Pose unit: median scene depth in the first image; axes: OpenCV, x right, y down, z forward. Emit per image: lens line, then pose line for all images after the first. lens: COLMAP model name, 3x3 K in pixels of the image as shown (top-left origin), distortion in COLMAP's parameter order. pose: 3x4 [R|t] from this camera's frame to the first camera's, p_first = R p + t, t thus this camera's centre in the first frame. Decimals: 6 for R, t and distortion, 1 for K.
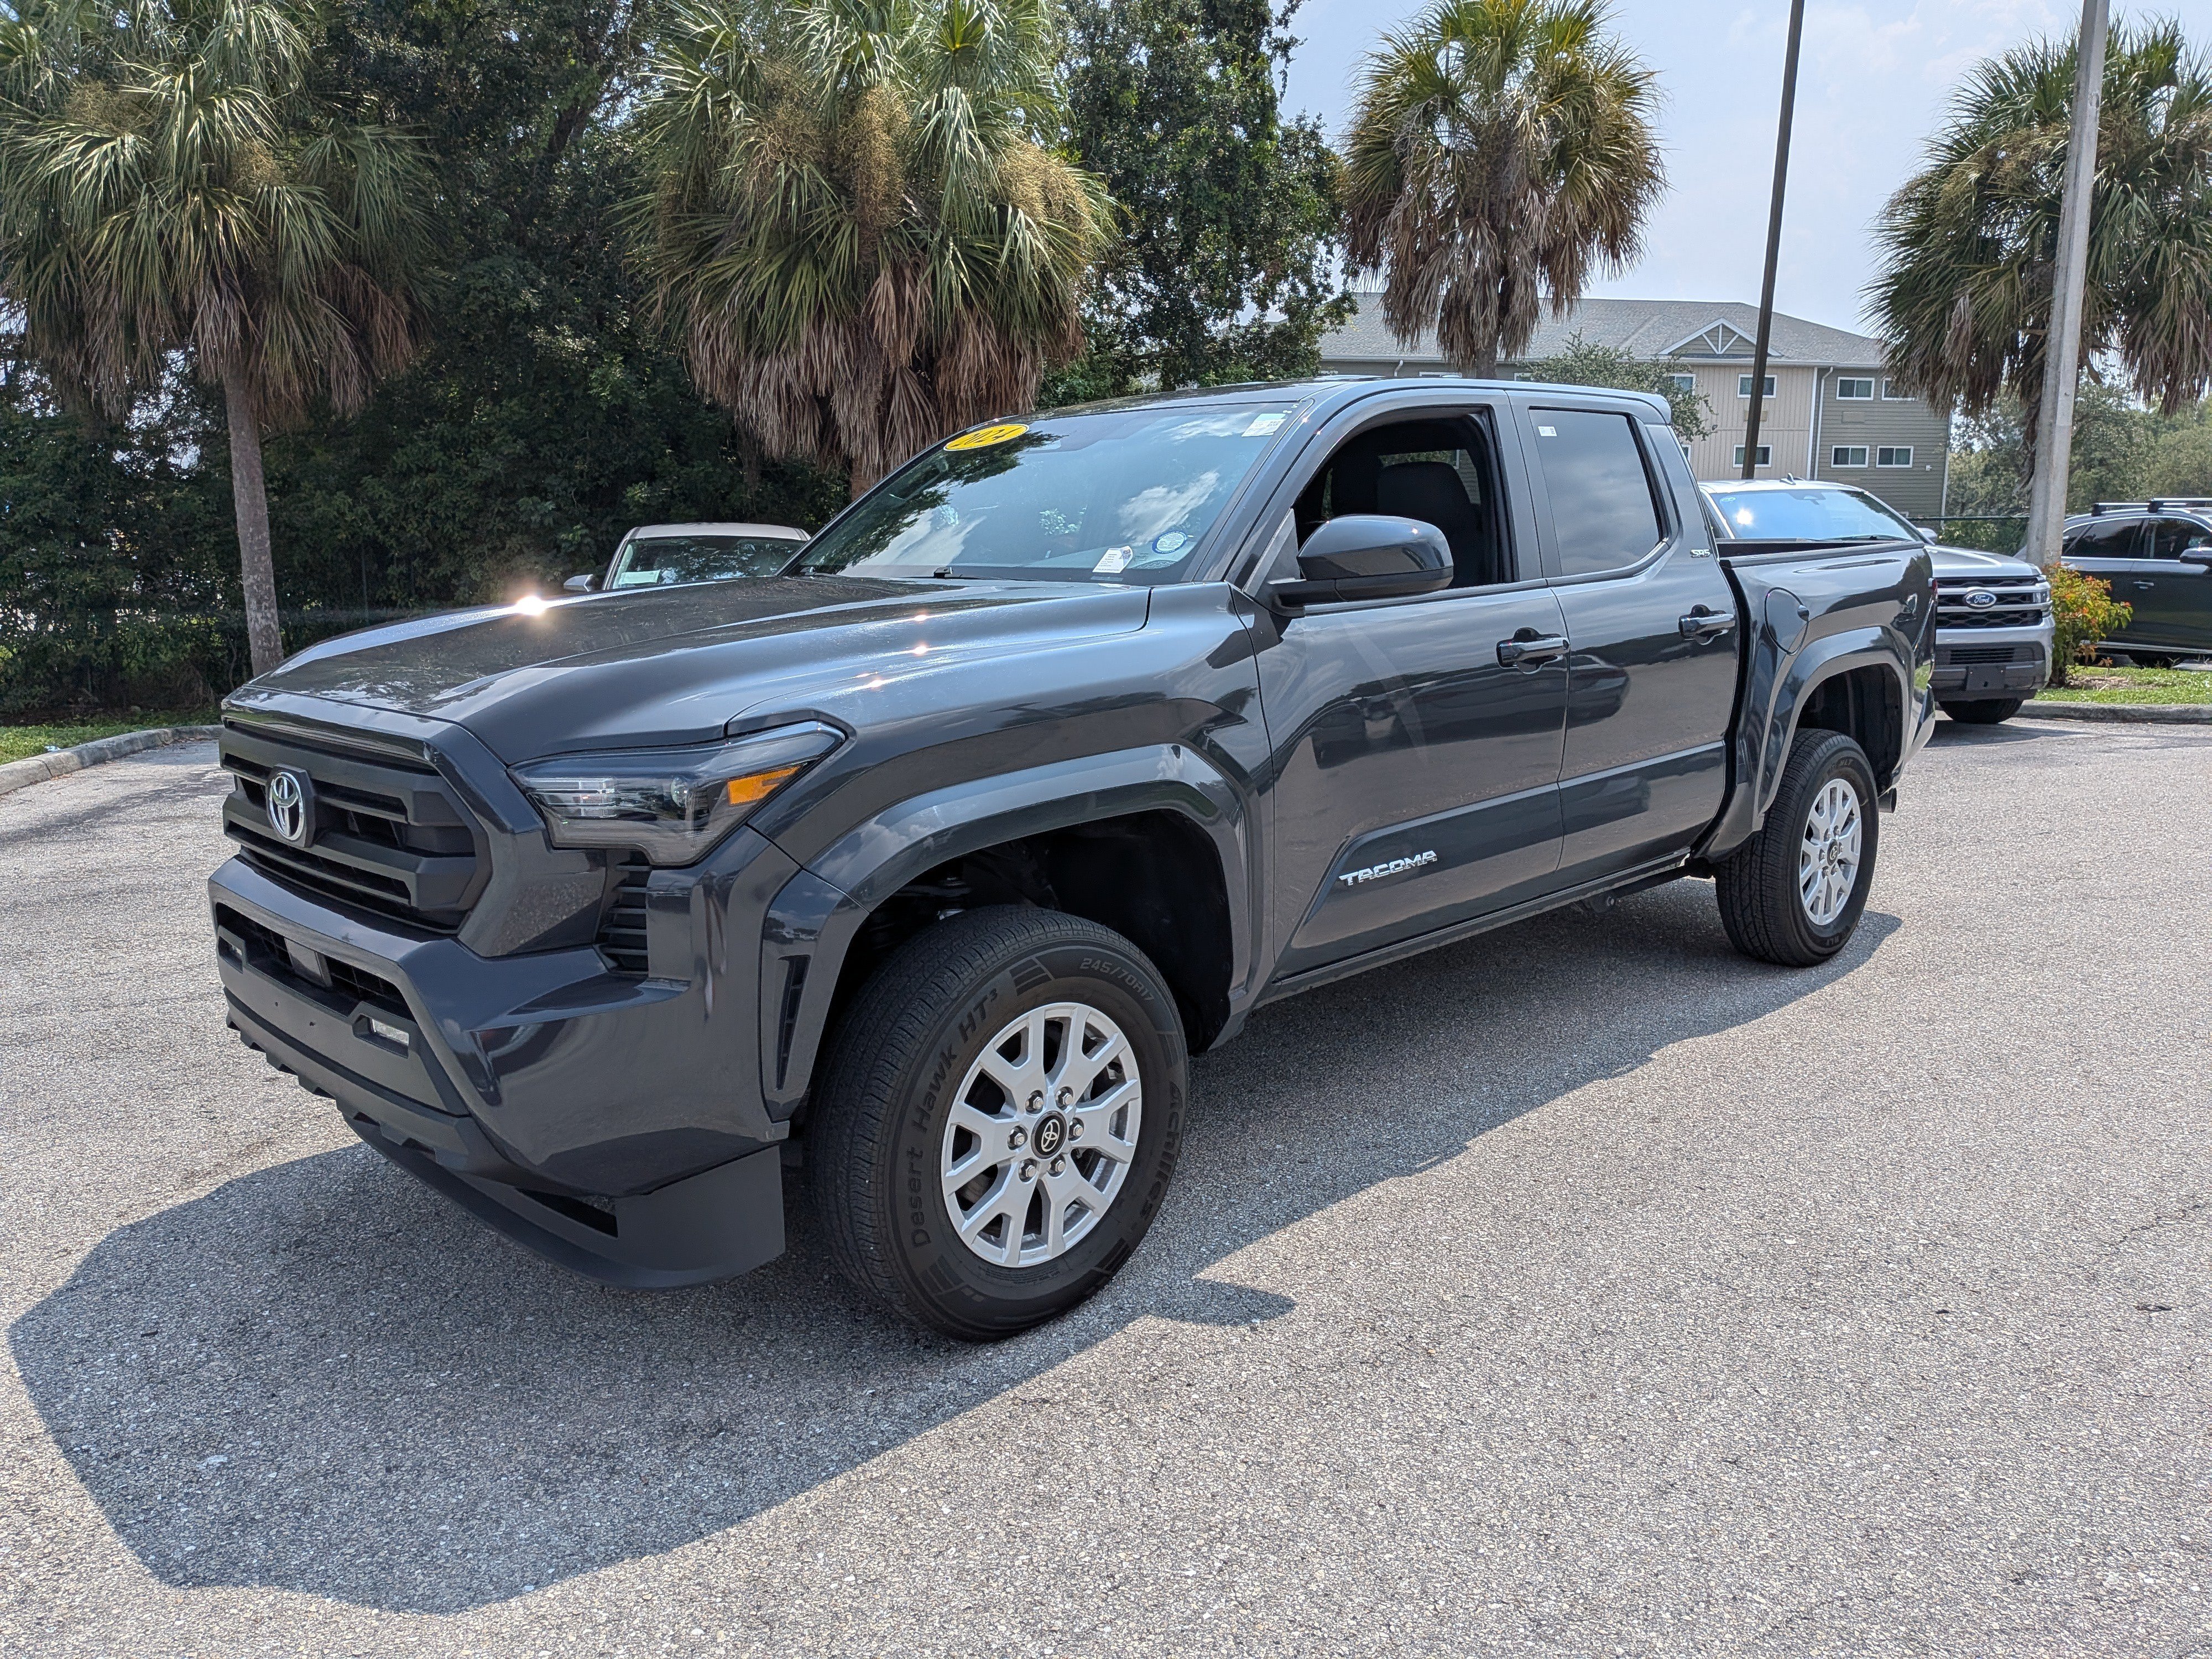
lens RADIAL K [[1650.5, 0, 1106.0], [0, 1650.5, 829.5], [0, 0, 1]] dist [0.096638, -0.162978]
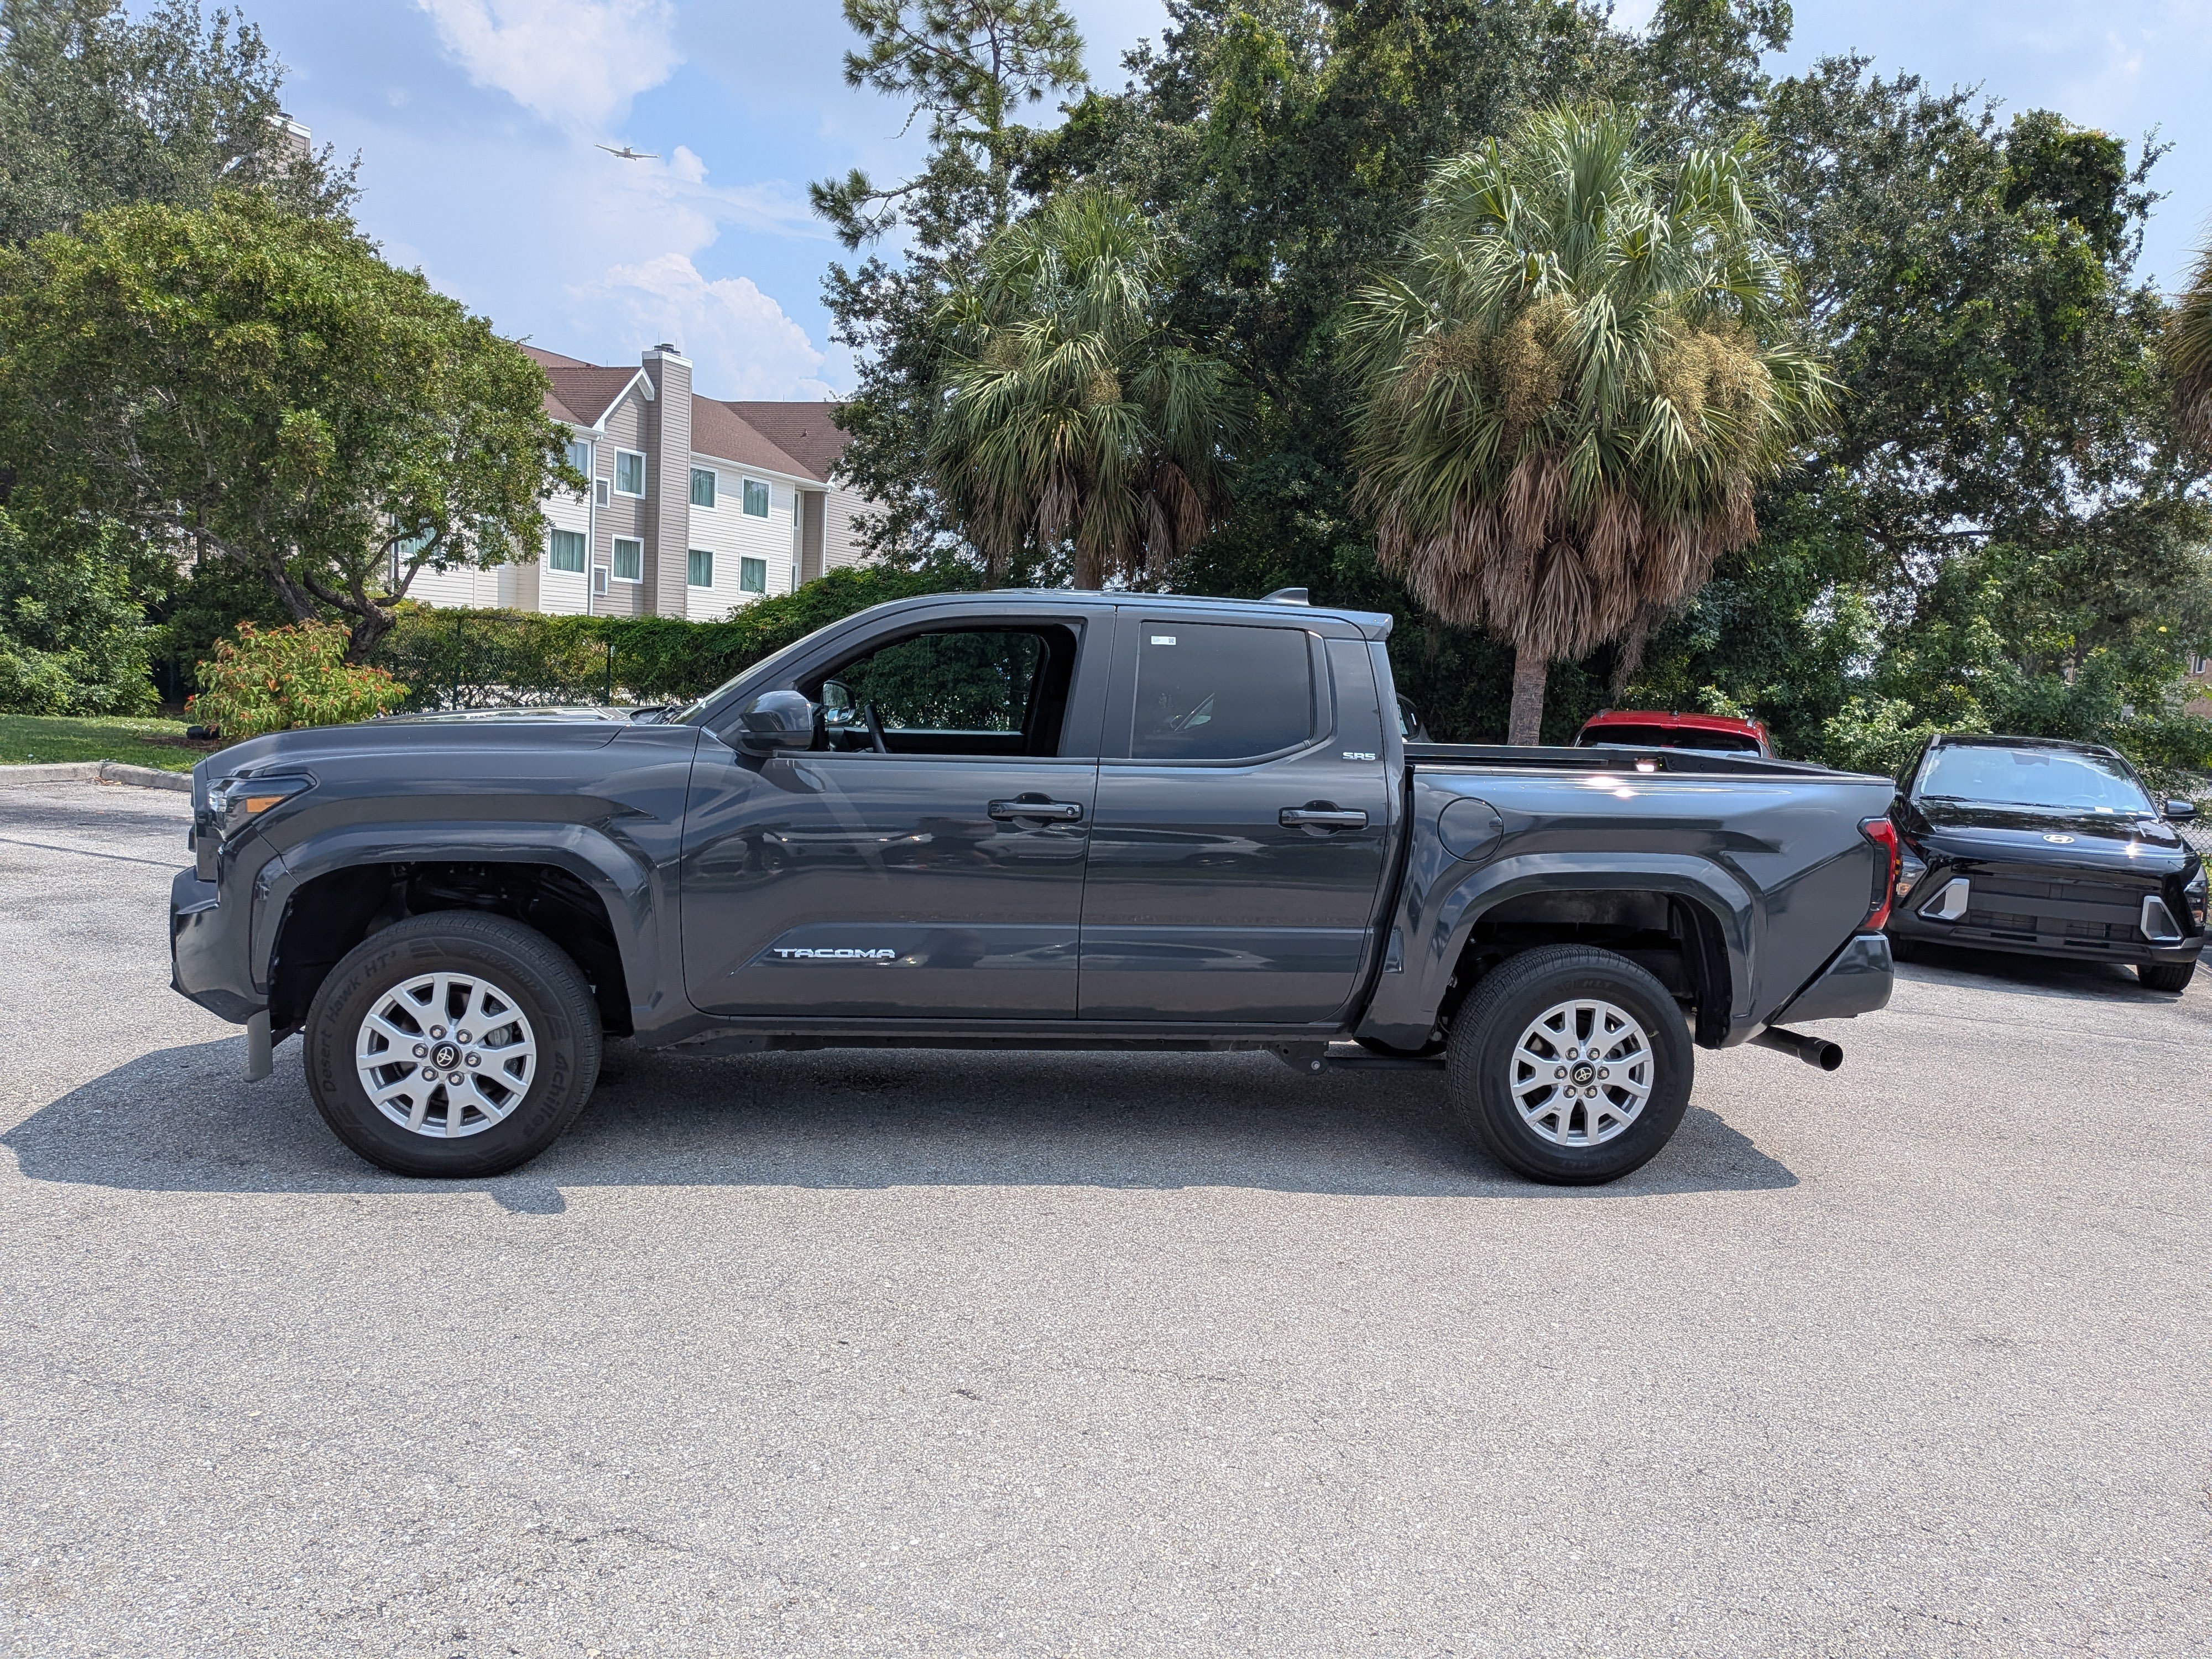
lens RADIAL K [[1632.0, 0, 1106.0], [0, 1632.0, 829.5], [0, 0, 1]] dist [0.011856, 0.000282]
pose [[0.796685, 0.118303, -0.592703, 0.311817], [-0.170793, 0.984754, -0.033015, -0.019259], [0.579761, 0.127532, 0.804744, 0.018444]]
